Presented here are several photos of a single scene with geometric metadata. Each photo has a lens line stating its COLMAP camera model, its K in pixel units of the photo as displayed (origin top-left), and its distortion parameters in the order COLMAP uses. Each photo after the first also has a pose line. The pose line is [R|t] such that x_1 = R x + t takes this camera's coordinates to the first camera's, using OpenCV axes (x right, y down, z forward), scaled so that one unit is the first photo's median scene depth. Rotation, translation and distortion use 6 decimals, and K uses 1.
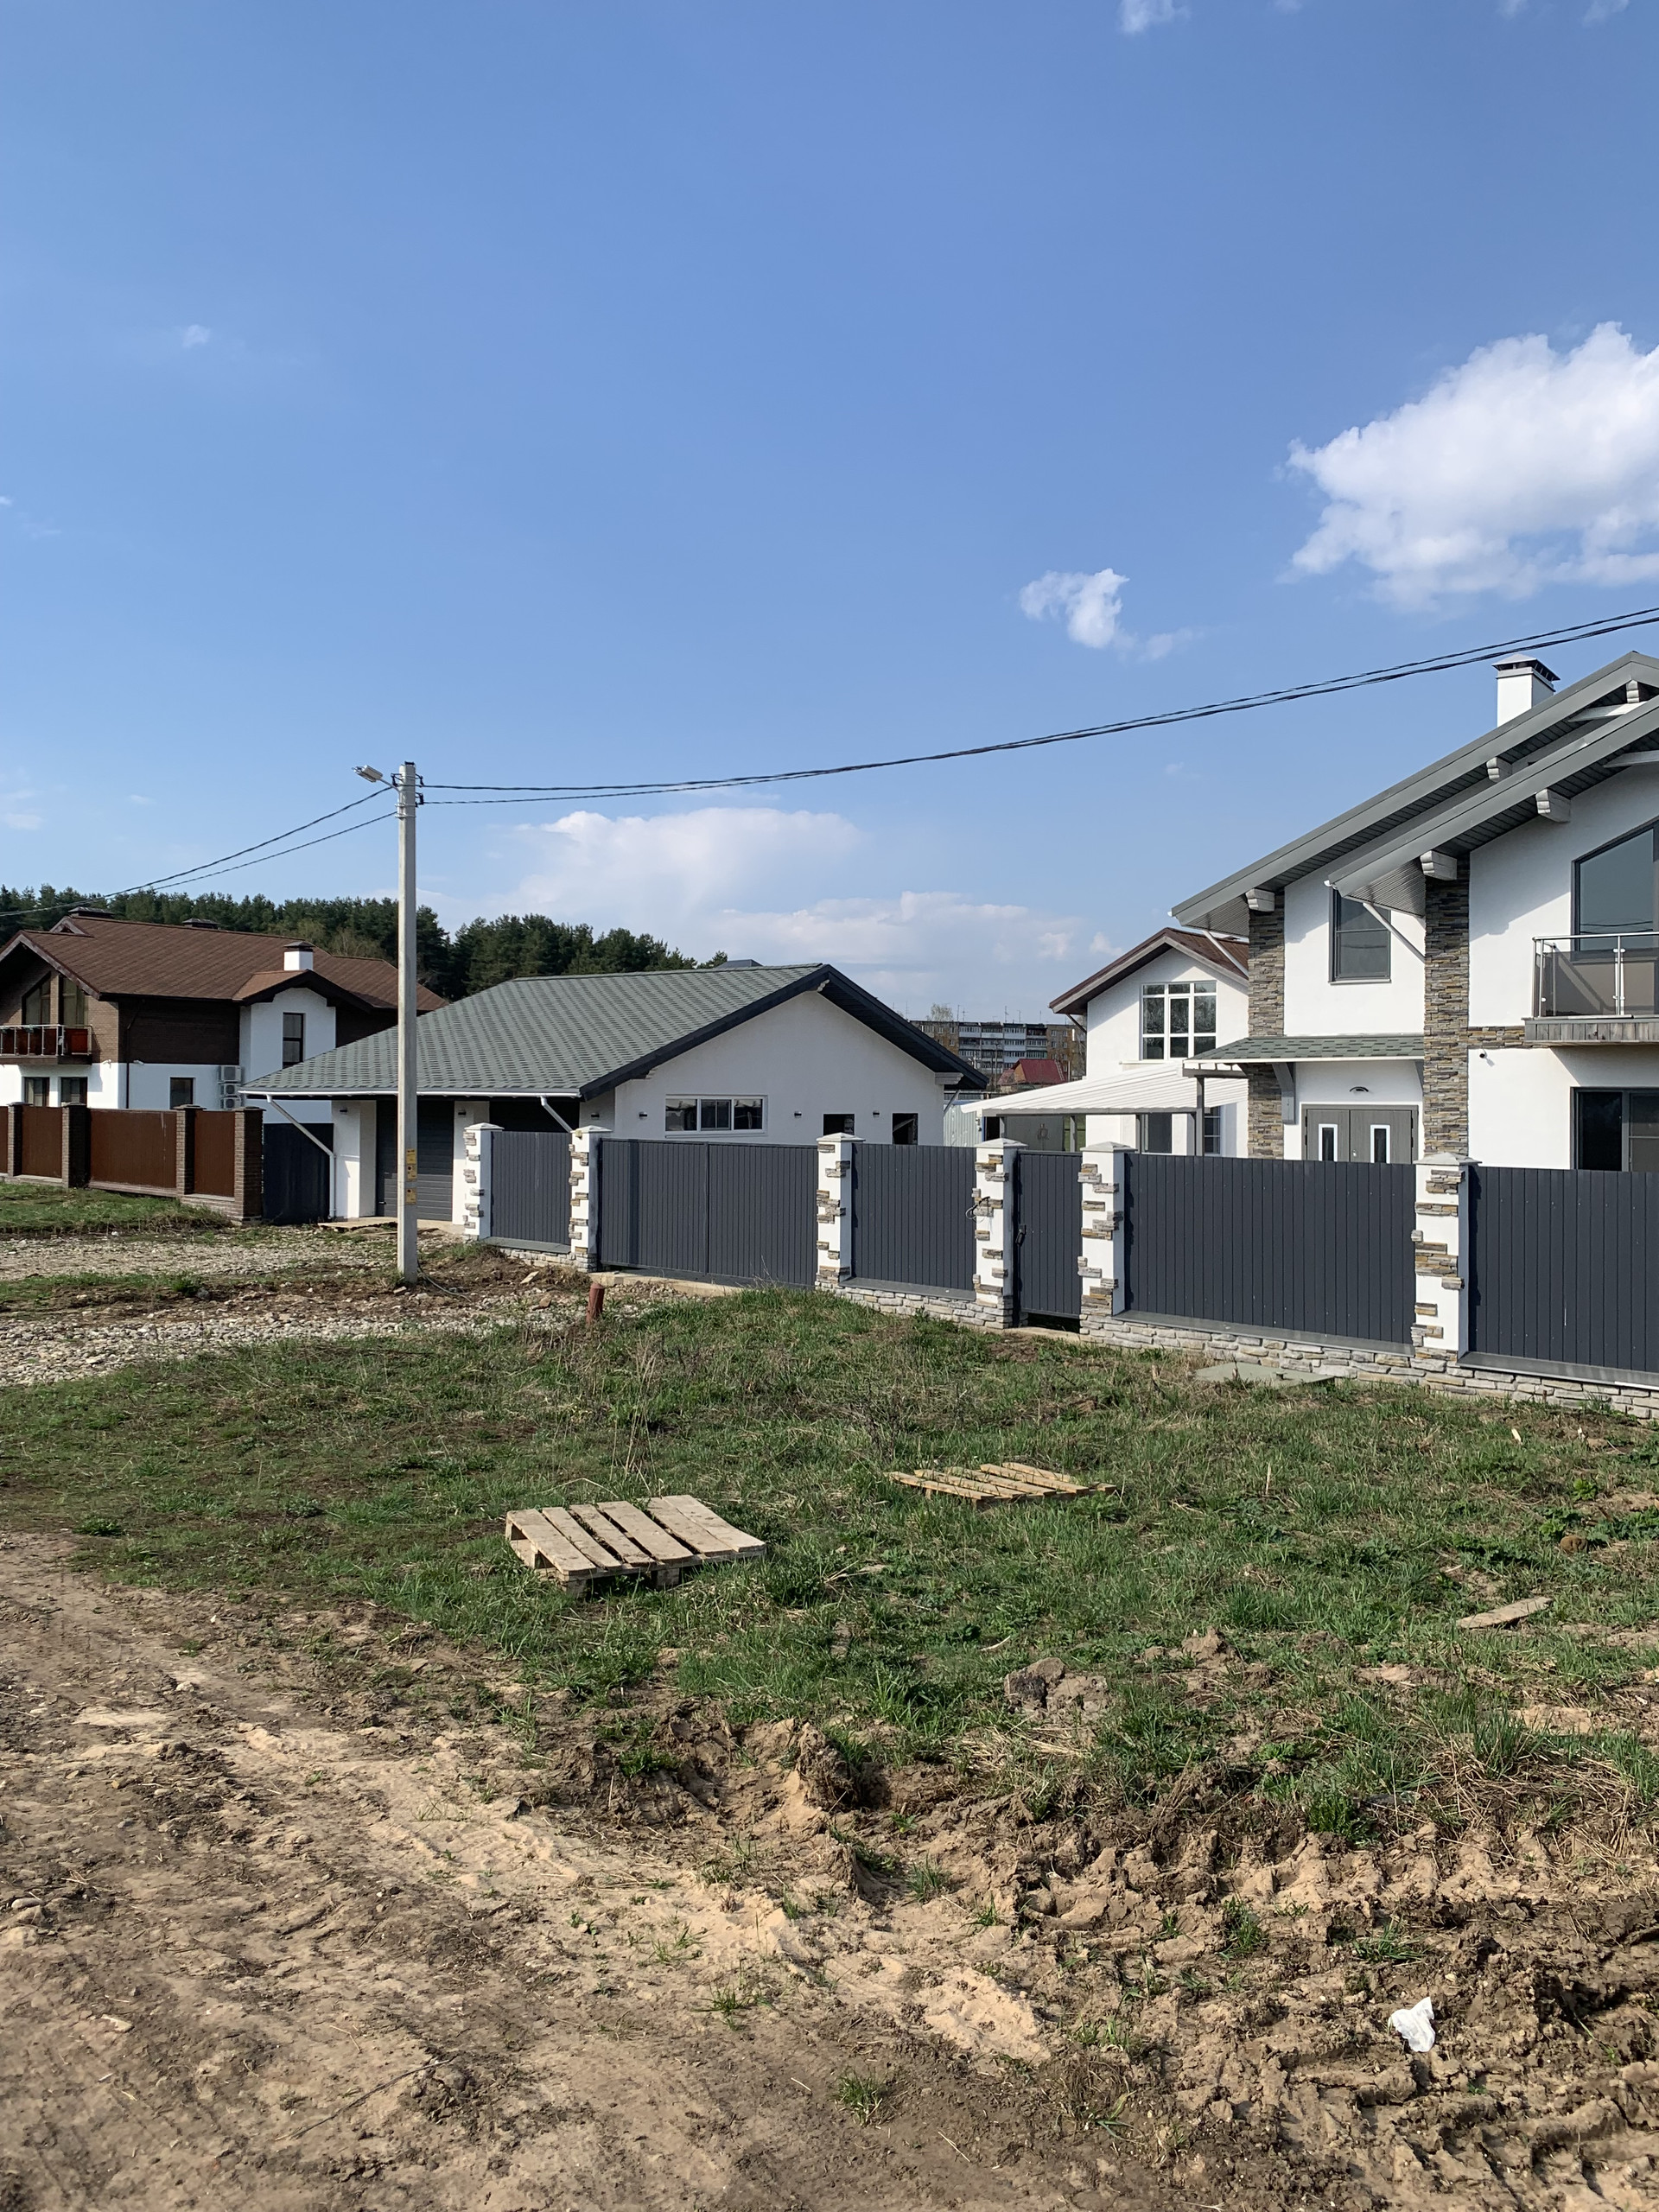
lens RADIAL K [[1605.4, 0, 816.3], [0, 1605.4, 1095.2], [0, 0, 1]] dist [0.126502, -0.329352]
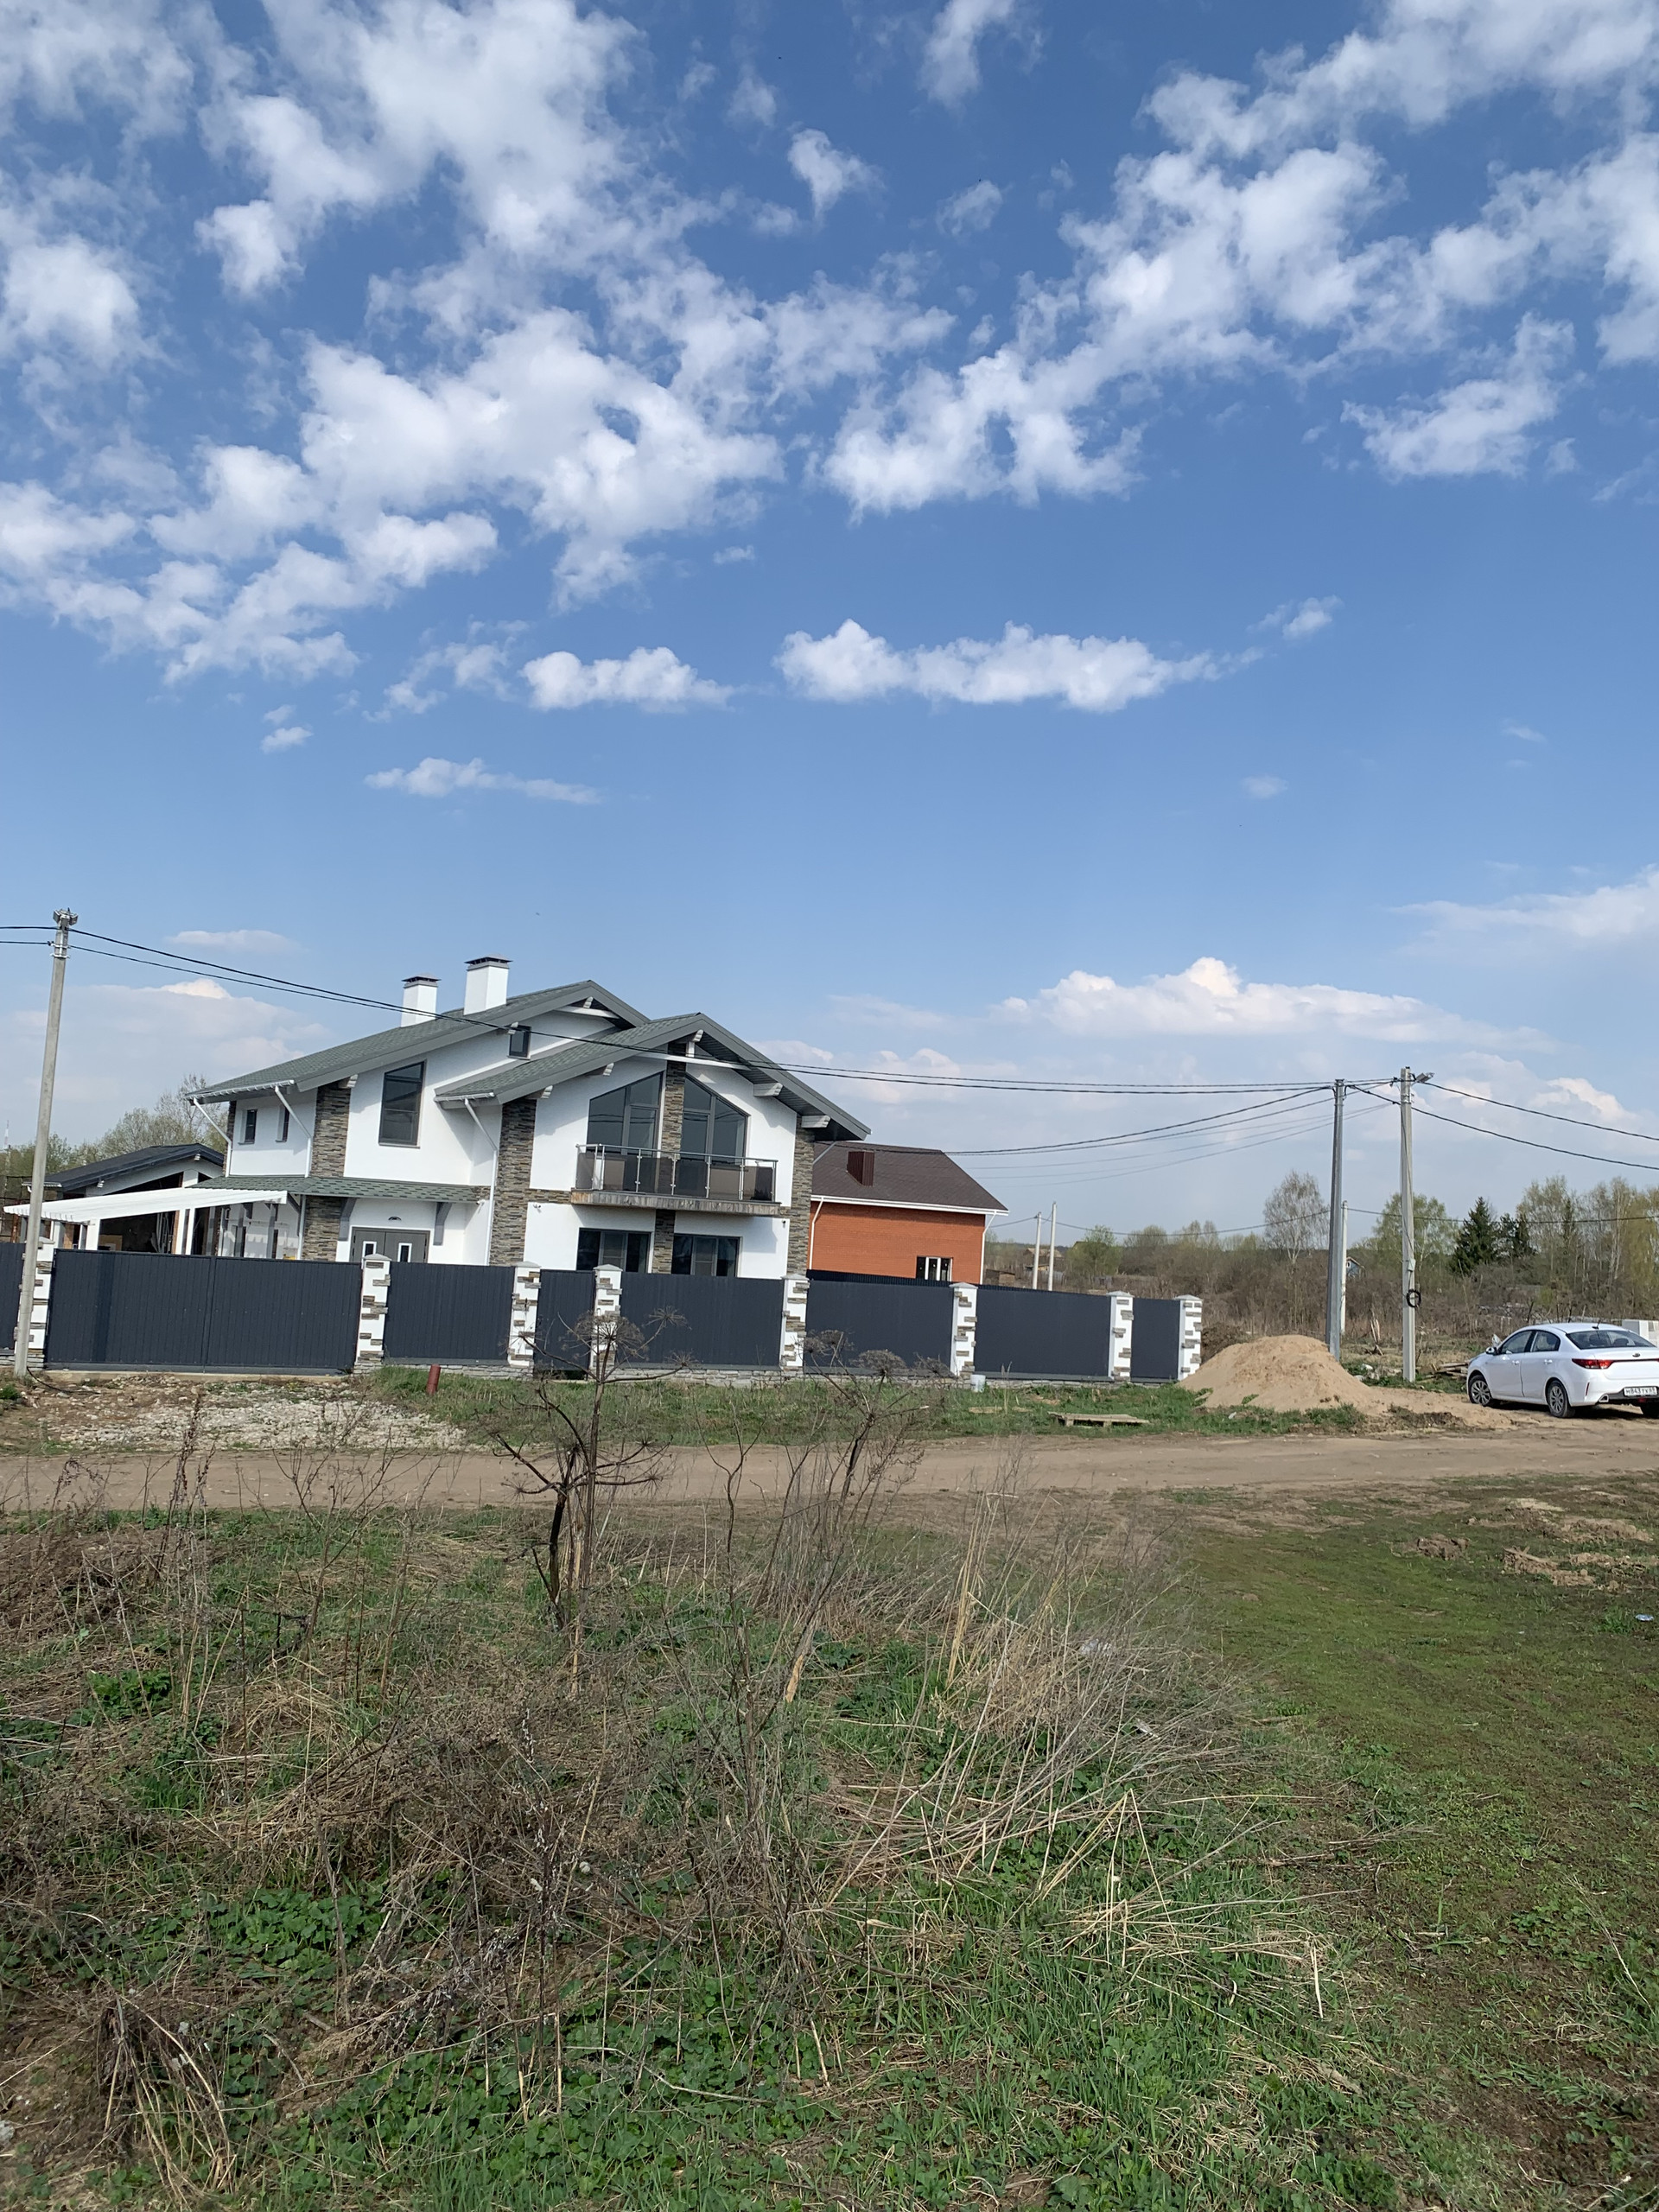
lens RADIAL K [[1605.4, 0, 816.3], [0, 1605.4, 1095.2], [0, 0, 1]] dist [0.126502, -0.329352]
pose [[0.359986, 0.100227, 0.927559, -1.088559], [-0.057280, 0.994711, -0.085253, -0.014014], [-0.931198, -0.022441, 0.363823, 0.134770]]
